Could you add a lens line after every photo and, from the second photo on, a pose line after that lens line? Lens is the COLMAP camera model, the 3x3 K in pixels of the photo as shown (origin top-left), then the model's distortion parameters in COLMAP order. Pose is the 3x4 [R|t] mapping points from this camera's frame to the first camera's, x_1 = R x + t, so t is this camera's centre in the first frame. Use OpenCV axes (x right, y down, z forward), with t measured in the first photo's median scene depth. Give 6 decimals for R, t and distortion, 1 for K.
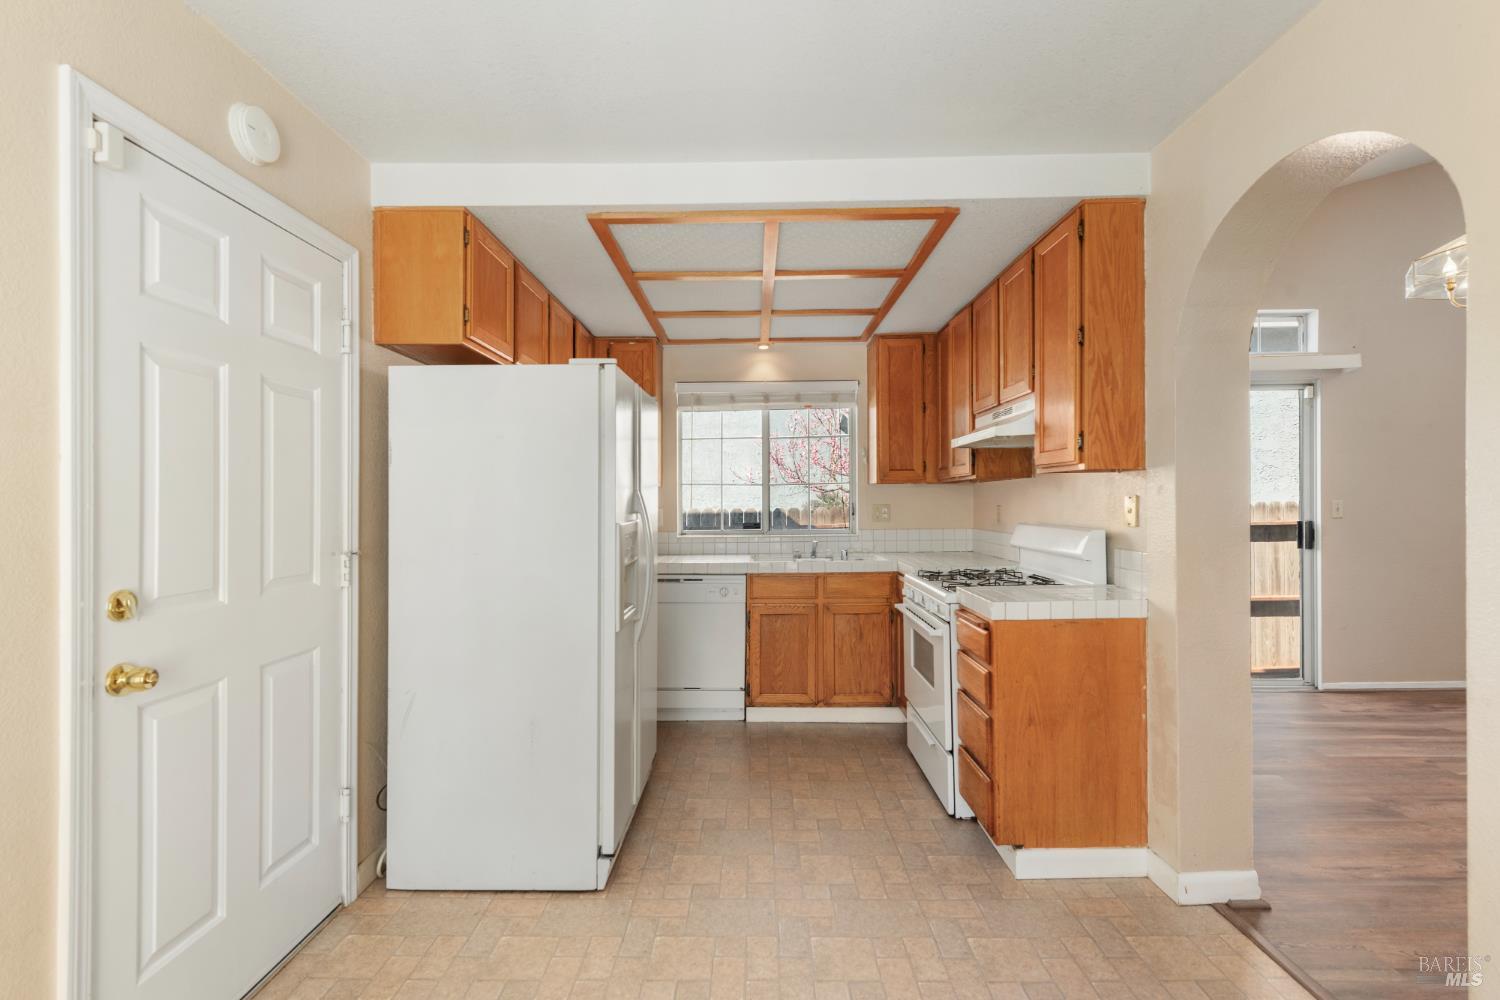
lens RADIAL K [[684.8, 0, 752.4], [0, 684.8, 505.5], [0, 0, 1]] dist [-0.001032, -0.000244]
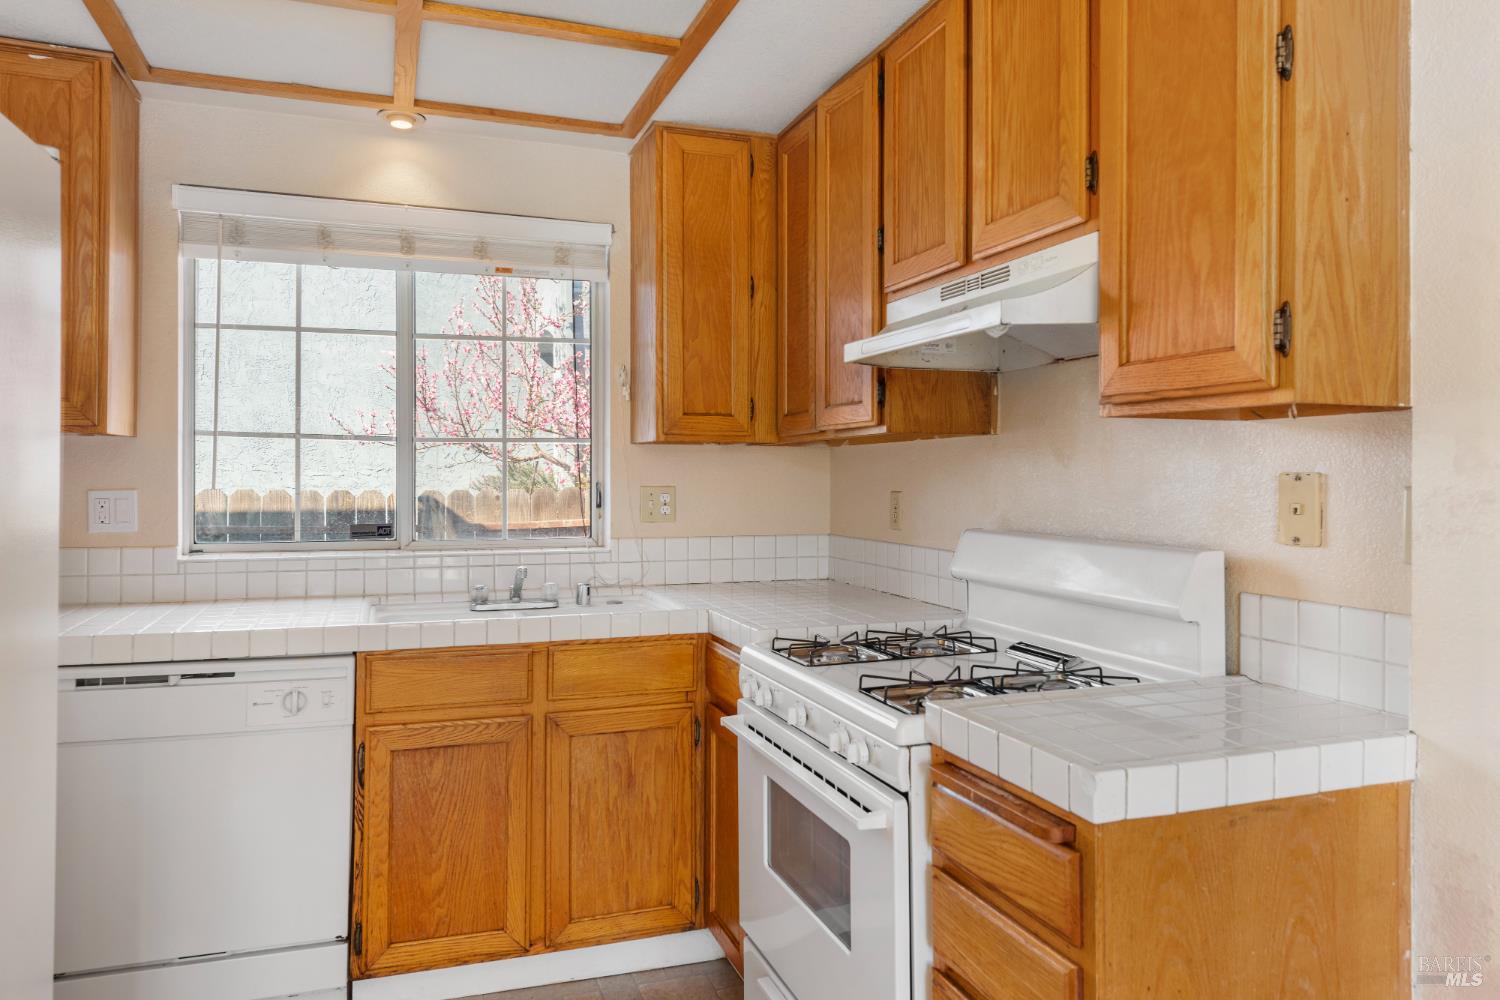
lens RADIAL K [[1004.5, 0, 738.1], [0, 1004.5, 505.3], [0, 0, 1]] dist [0.013468, -0.003585]
pose [[0.941419, 0.004737, 0.337207, 0.003400], [-0.011315, 0.999782, 0.017544, -0.001379], [-0.337050, -0.020331, 0.941267, 0.364589]]
